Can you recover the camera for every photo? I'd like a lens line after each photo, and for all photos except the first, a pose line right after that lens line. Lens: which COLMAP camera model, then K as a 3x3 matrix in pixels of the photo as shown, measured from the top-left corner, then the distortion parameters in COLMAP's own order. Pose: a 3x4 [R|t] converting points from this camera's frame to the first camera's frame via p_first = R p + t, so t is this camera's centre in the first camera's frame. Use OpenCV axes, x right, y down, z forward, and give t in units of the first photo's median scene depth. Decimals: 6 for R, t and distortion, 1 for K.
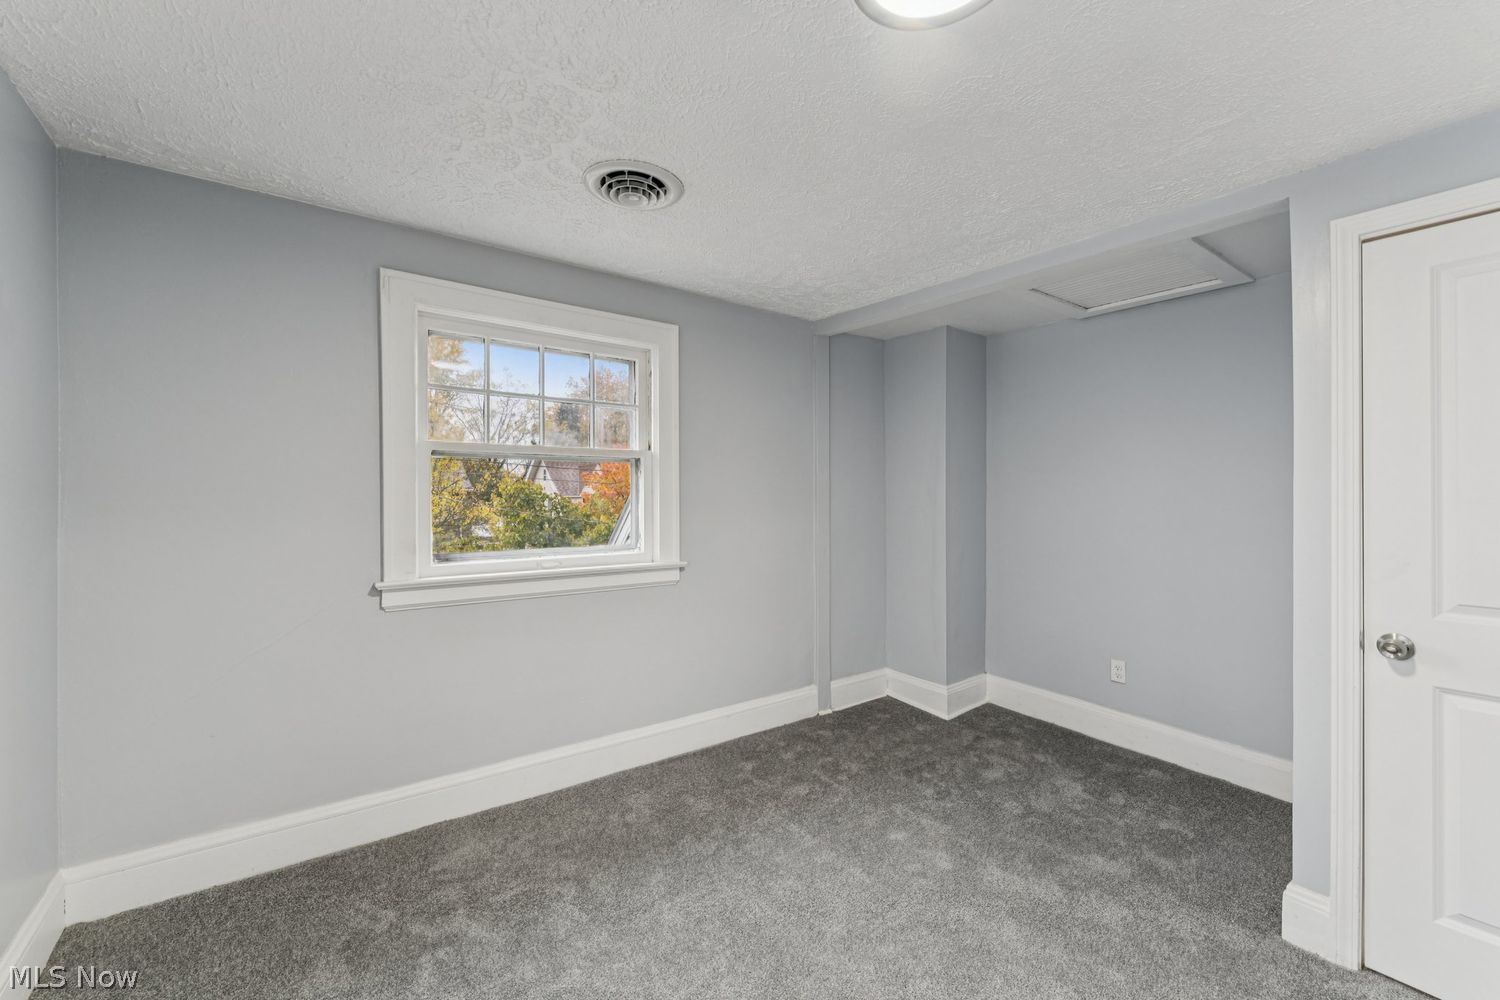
lens RADIAL K [[601.5, 0, 744.0], [0, 601.5, 501.2], [0, 0, 1]] dist [-0.000243, 0.000021]
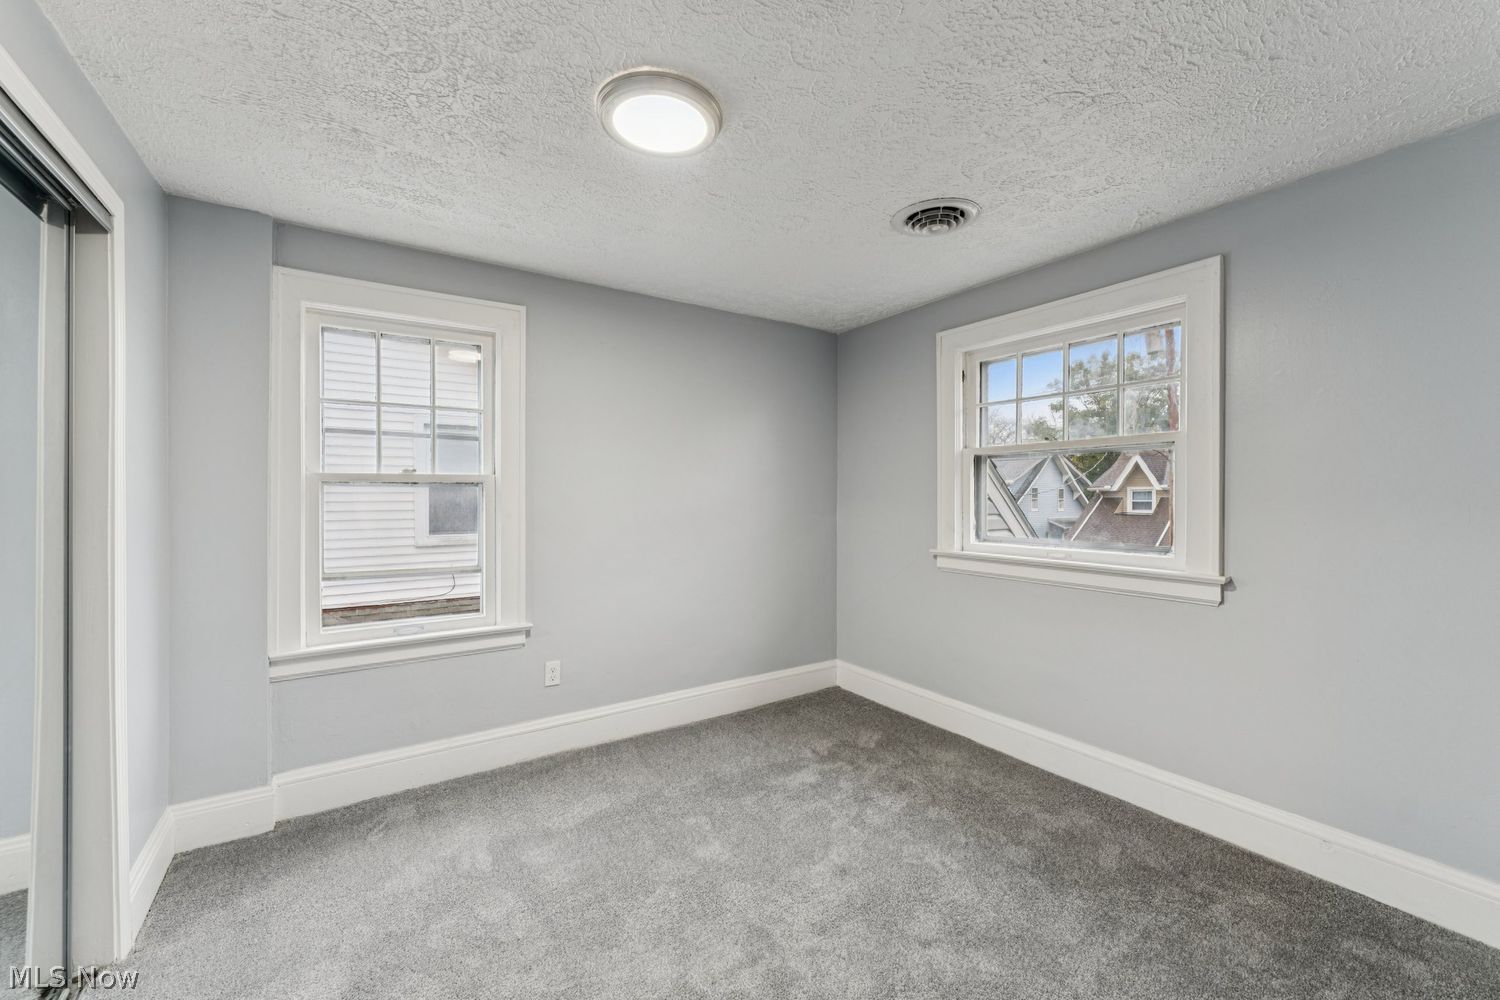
lens RADIAL K [[601.5, 0, 744.0], [0, 601.5, 501.2], [0, 0, 1]] dist [-0.000243, 0.000021]
pose [[-0.054685, 0.010357, -0.998450, 1.423462], [-0.005106, 0.999930, 0.010652, 0.008312], [0.998491, 0.005681, -0.054628, 0.996976]]
